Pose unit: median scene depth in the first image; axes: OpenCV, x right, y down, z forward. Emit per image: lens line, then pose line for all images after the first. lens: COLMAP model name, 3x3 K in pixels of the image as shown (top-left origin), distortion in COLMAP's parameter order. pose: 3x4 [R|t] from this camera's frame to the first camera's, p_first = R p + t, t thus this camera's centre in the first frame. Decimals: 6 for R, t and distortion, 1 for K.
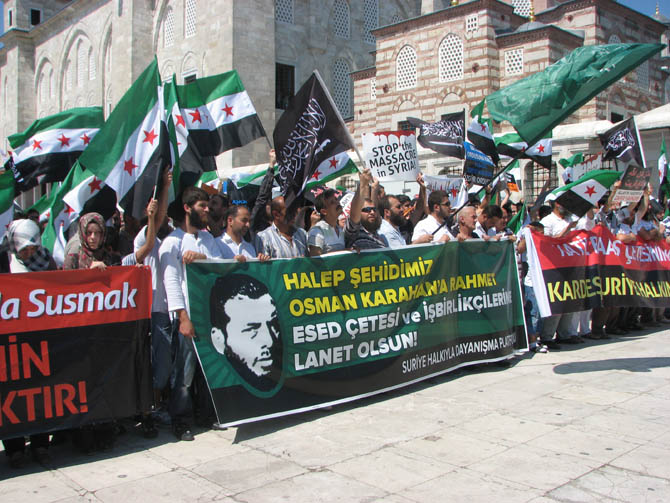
lens RADIAL K [[716.4, 0, 335.0], [0, 716.4, 251.5], [0, 0, 1]] dist [-0.177362, 0.258581]
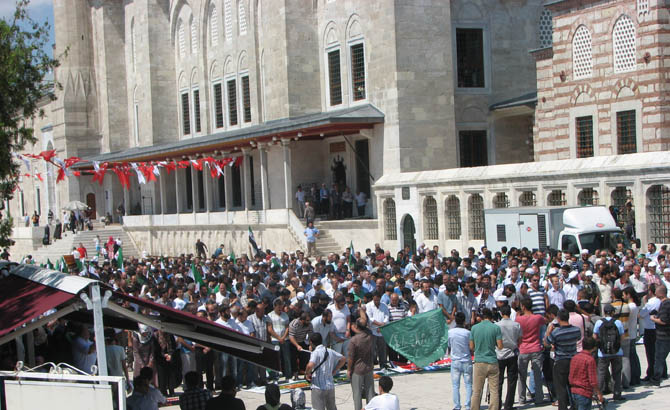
lens RADIAL K [[1361.0, 0, 306.1], [0, 1361.0, 238.7], [0, 0, 1]] dist [0.030714, 0.705708]
pose [[0.949663, -0.031577, -0.311679, 0.276363], [0.033819, 0.999426, 0.001789, -0.051820], [0.311444, -0.012239, 0.950186, -0.612907]]
